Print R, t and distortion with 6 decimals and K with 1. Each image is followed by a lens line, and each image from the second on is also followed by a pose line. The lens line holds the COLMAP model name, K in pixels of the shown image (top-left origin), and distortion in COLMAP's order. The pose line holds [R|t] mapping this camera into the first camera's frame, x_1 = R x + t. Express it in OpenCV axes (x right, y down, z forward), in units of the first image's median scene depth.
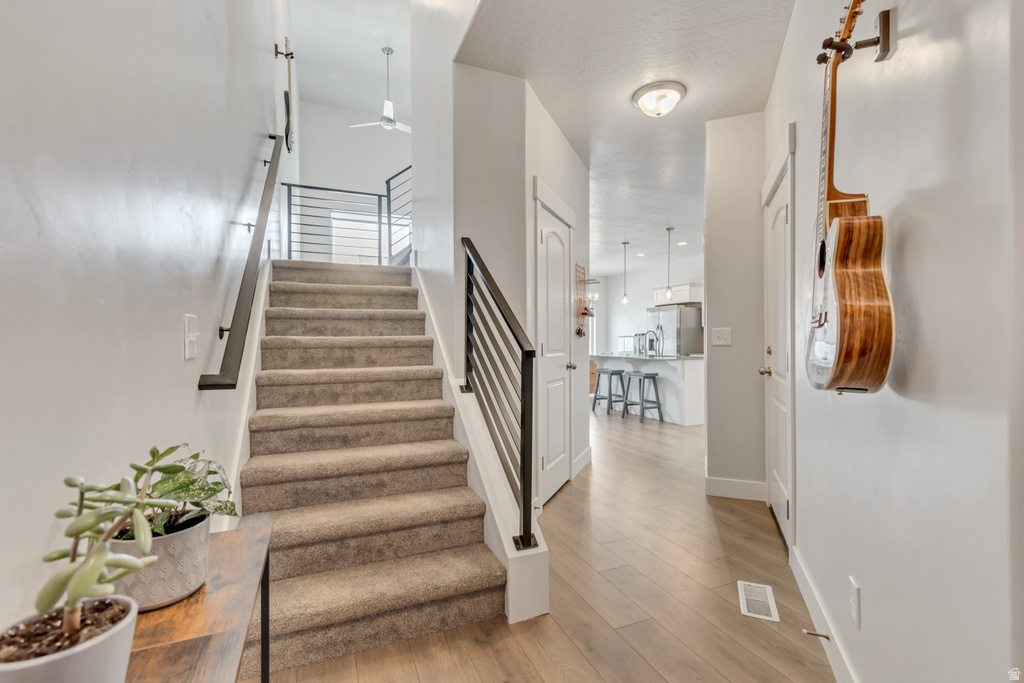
lens RADIAL K [[459.2, 0, 517.6], [0, 459.2, 345.8], [0, 0, 1]] dist [-0.002175, -0.000401]
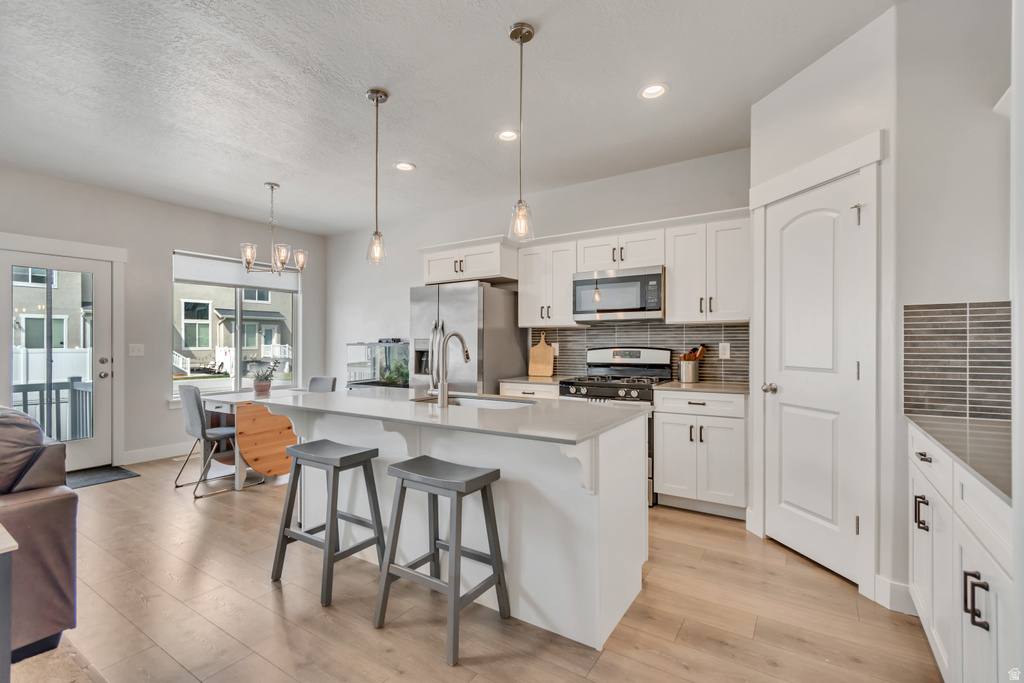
lens RADIAL K [[459.2, 0, 515.9], [0, 459.2, 344.5], [0, 0, 1]] dist [-0.002175, -0.000401]
pose [[0.831836, 0.009200, 0.554946, 0.124155], [-0.001406, 0.999894, -0.014469, -0.016554], [-0.555020, 0.011256, 0.831761, 0.639064]]
